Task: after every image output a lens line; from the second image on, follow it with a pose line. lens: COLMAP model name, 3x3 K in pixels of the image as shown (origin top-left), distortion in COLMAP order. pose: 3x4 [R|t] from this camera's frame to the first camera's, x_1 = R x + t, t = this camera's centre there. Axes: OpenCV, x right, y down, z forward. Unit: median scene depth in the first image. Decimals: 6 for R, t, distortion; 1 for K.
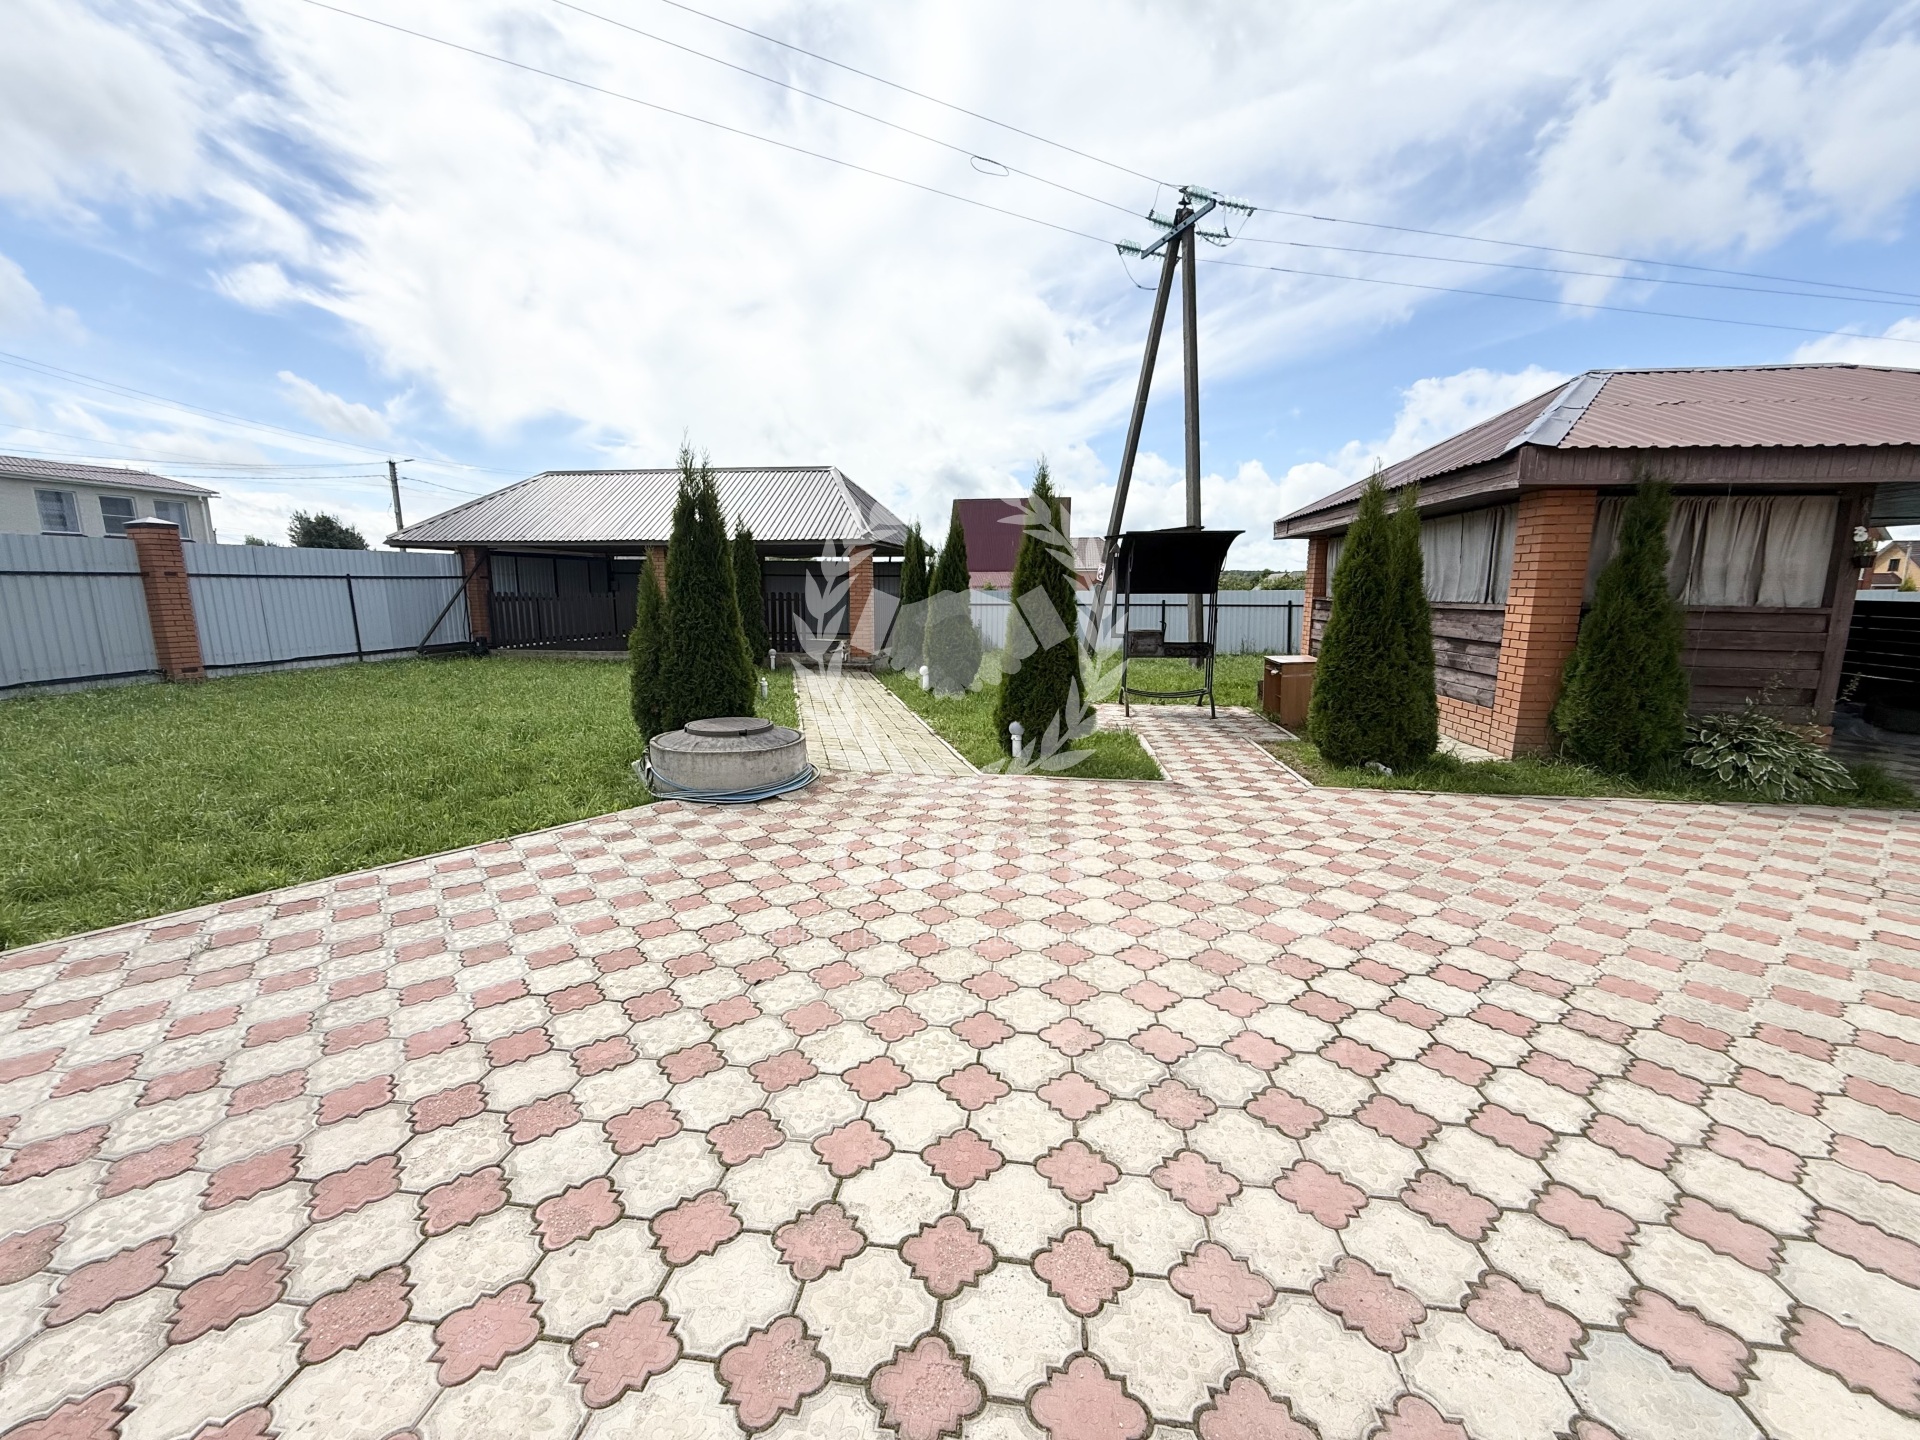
lens RADIAL K [[757.7, 0, 953.9], [0, 757.7, 726.9], [0, 0, 1]] dist [-0.000543, 0.000333]
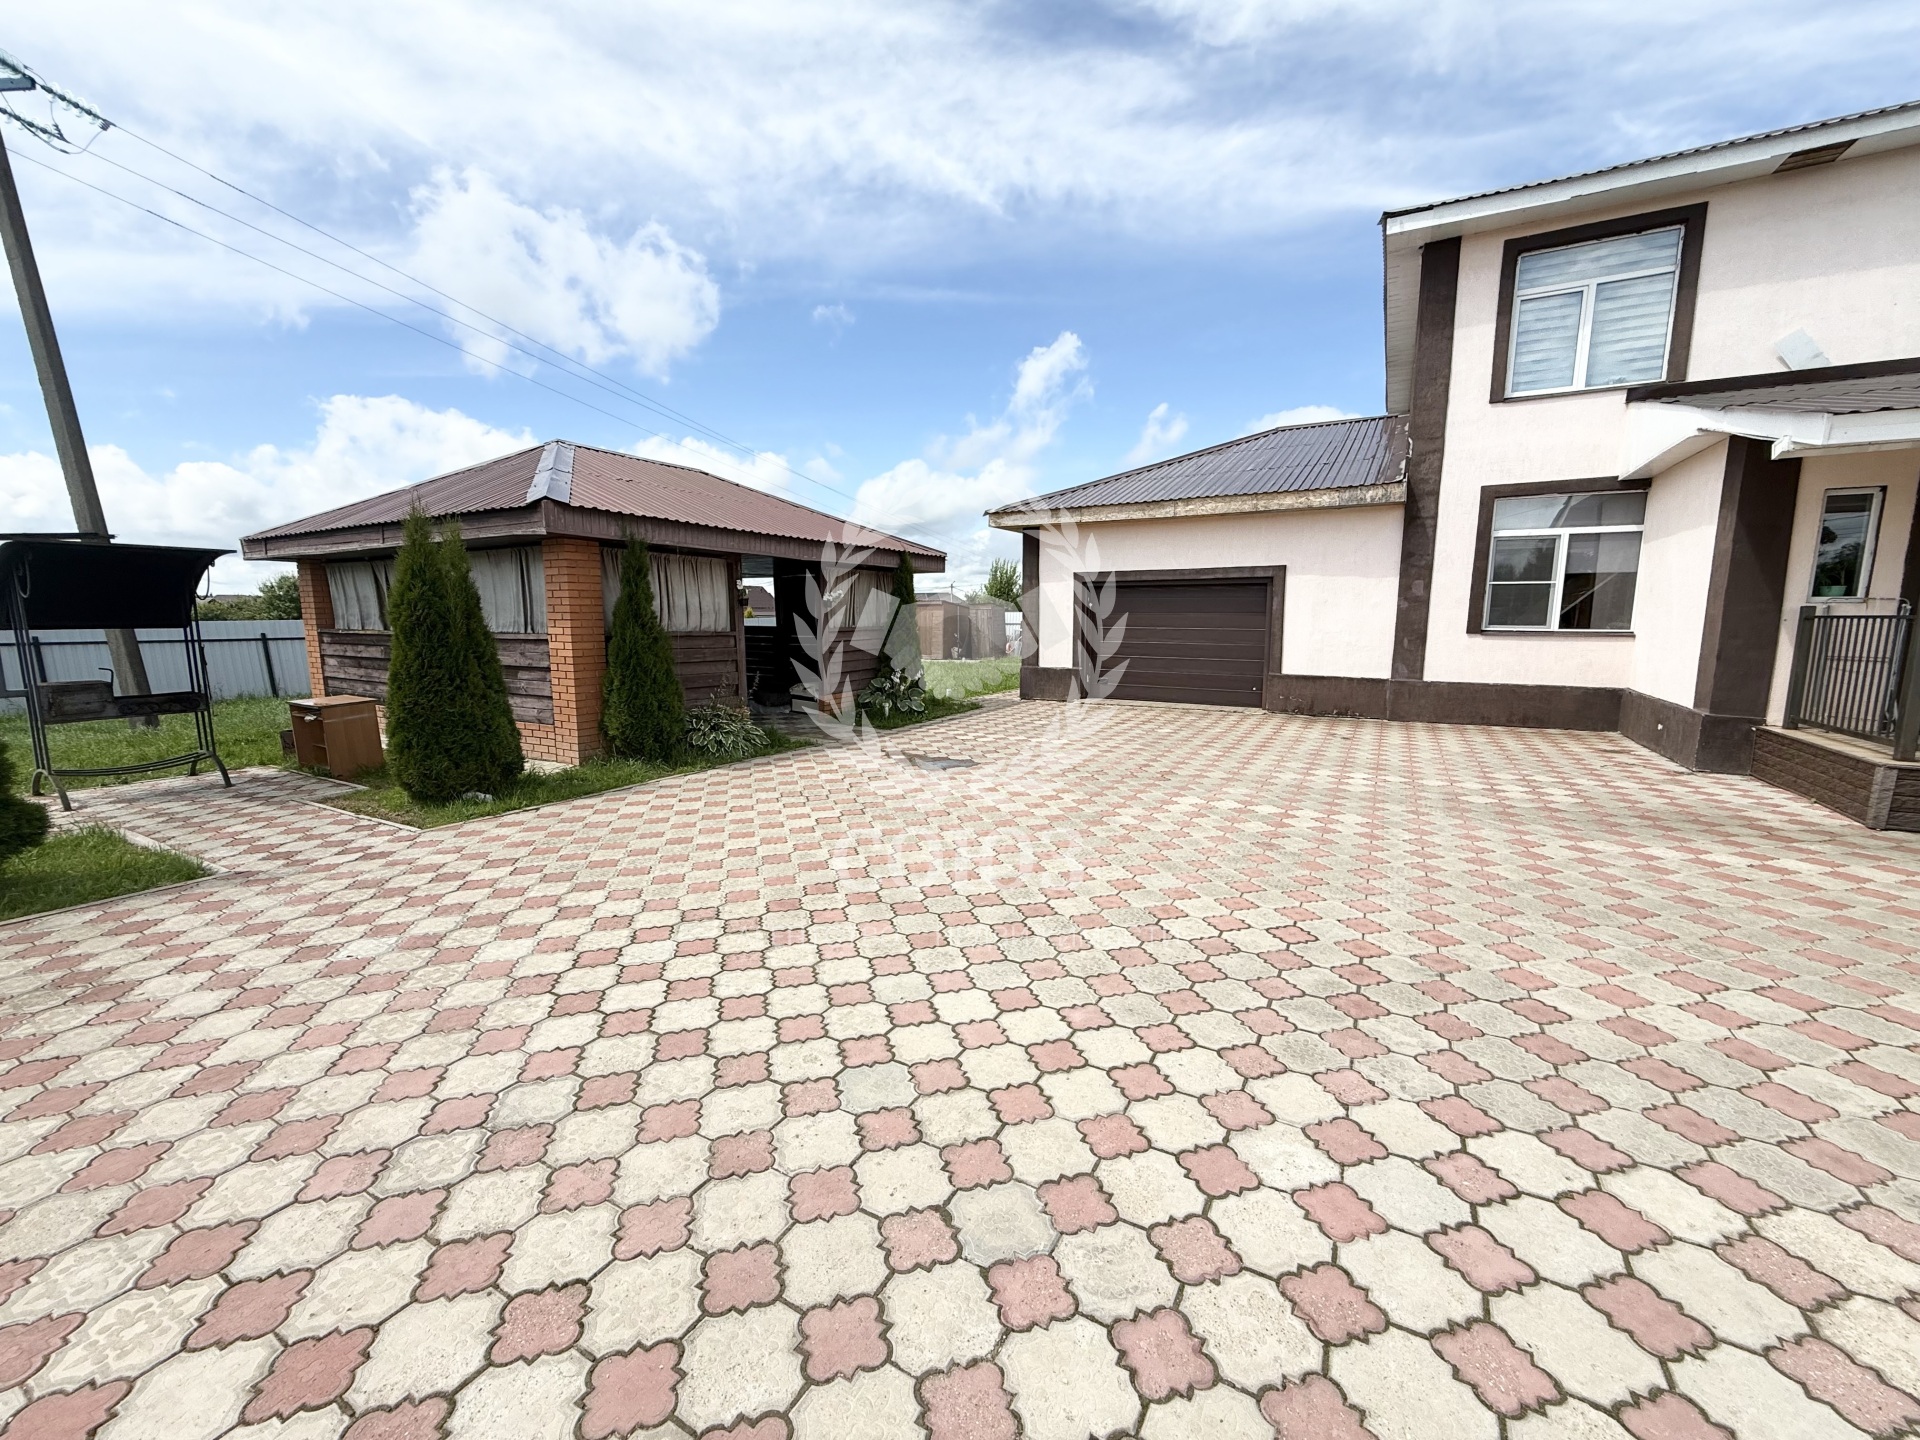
lens RADIAL K [[757.7, 0, 953.9], [0, 757.7, 726.9], [0, 0, 1]] dist [-0.000543, 0.000333]
pose [[0.379029, -0.135935, 0.915346, -0.119885], [0.168718, 0.982724, 0.076078, -0.007927], [-0.909874, 0.125600, 0.395416, 0.007011]]
